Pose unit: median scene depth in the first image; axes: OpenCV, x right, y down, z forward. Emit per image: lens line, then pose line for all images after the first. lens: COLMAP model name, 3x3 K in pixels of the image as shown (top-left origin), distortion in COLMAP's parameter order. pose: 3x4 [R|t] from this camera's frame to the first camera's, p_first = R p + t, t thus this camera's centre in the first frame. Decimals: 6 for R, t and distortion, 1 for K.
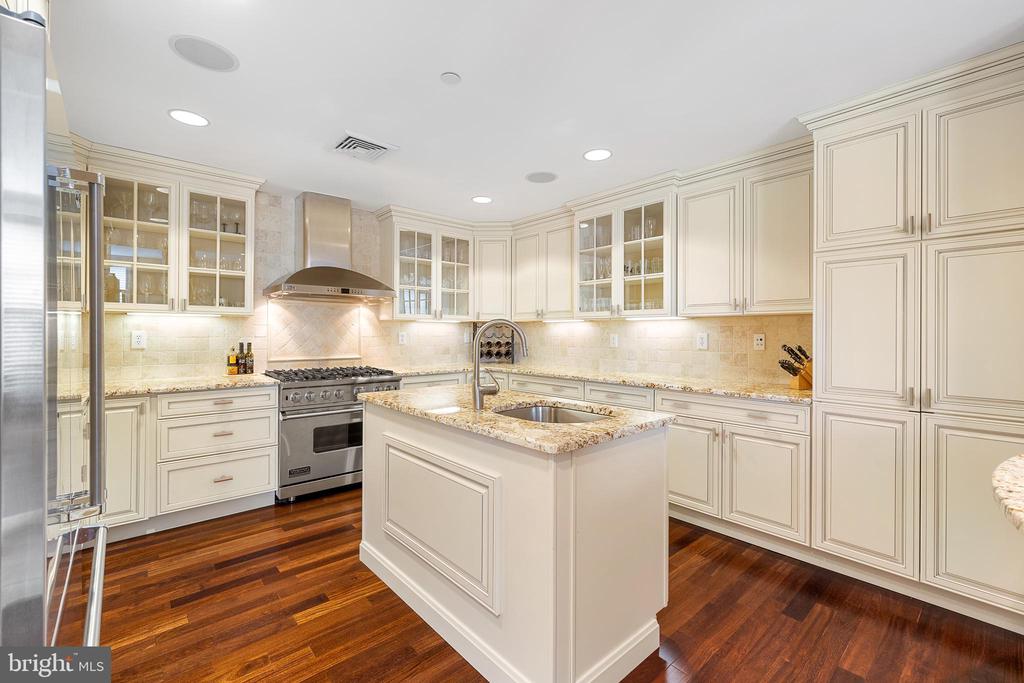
lens RADIAL K [[421.2, 0, 502.0], [0, 421.2, 339.4], [0, 0, 1]] dist [-0.018724, 0.000164]
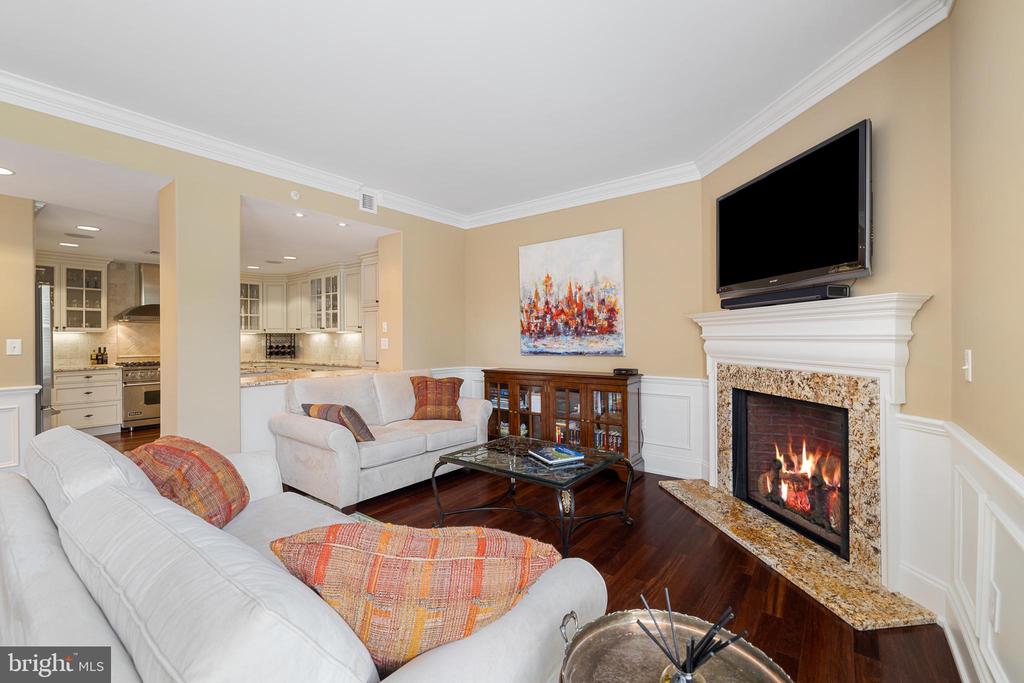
lens RADIAL K [[421.2, 0, 515.4], [0, 421.2, 343.5], [0, 0, 1]] dist [-0.018724, 0.000164]
pose [[0.976023, -0.011450, 0.217366, 0.780464], [0.011862, 0.999929, -0.000592, 0.015815], [-0.217343, 0.003156, 0.976090, -1.192334]]
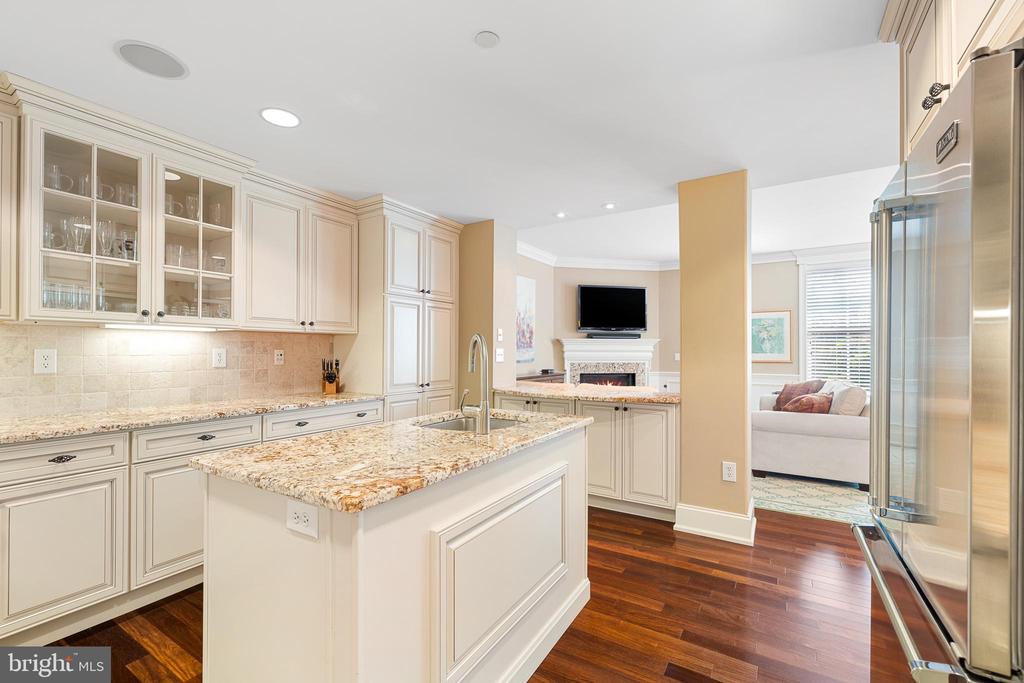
lens RADIAL K [[443.0, 0, 507.2], [0, 443.0, 344.1], [0, 0, 1]] dist [0.015116, 0.000781]
pose [[-0.296791, 0.011831, 0.954869, -0.596576], [0.010716, 0.999902, -0.009058, -0.009806], [-0.954882, 0.007544, -0.296889, 0.743909]]
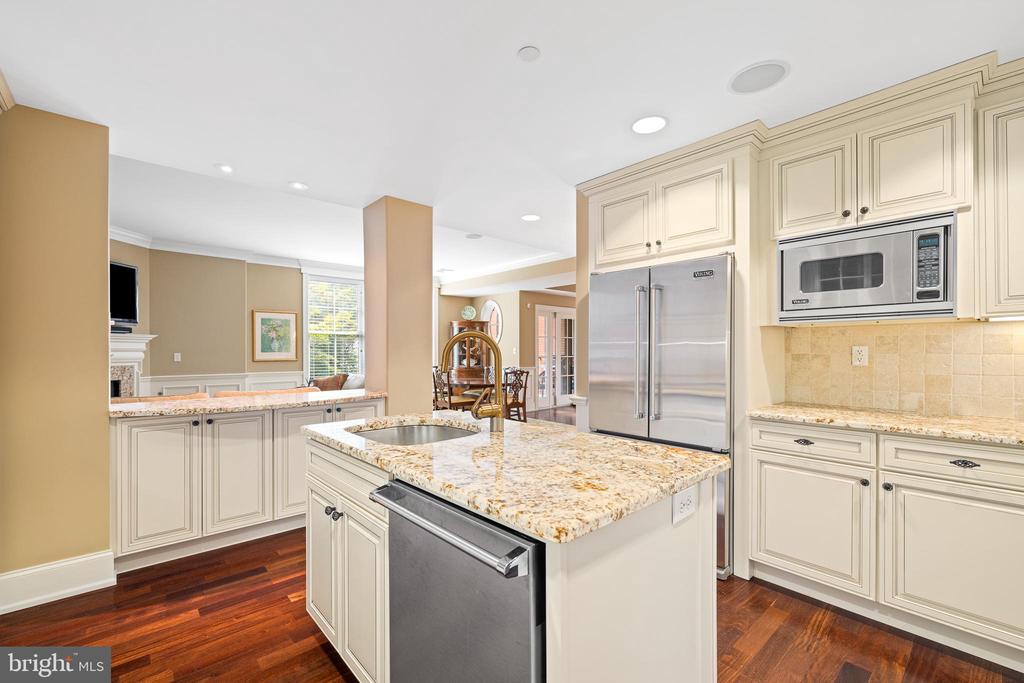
lens RADIAL K [[443.0, 0, 506.9], [0, 443.0, 340.6], [0, 0, 1]] dist [0.015116, 0.000781]
pose [[-0.999563, -0.002717, -0.029442, -0.002009], [-0.002402, 0.999940, -0.010726, -0.009556], [0.029469, -0.010651, -0.999509, 1.199831]]
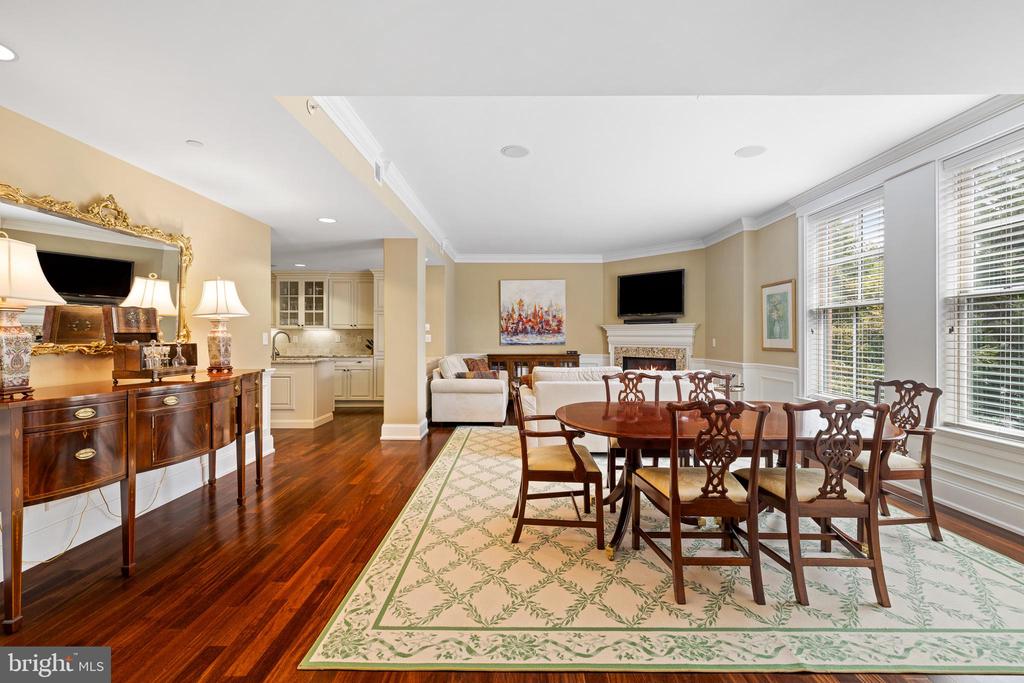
lens RADIAL K [[443.0, 0, 506.3], [0, 443.0, 334.1], [0, 0, 1]] dist [0.015116, 0.000781]
pose [[0.661047, 0.001504, 0.750343, -0.846637], [0.011186, 0.999867, -0.011859, 0.020819], [-0.750261, 0.016233, 0.660943, -1.497038]]
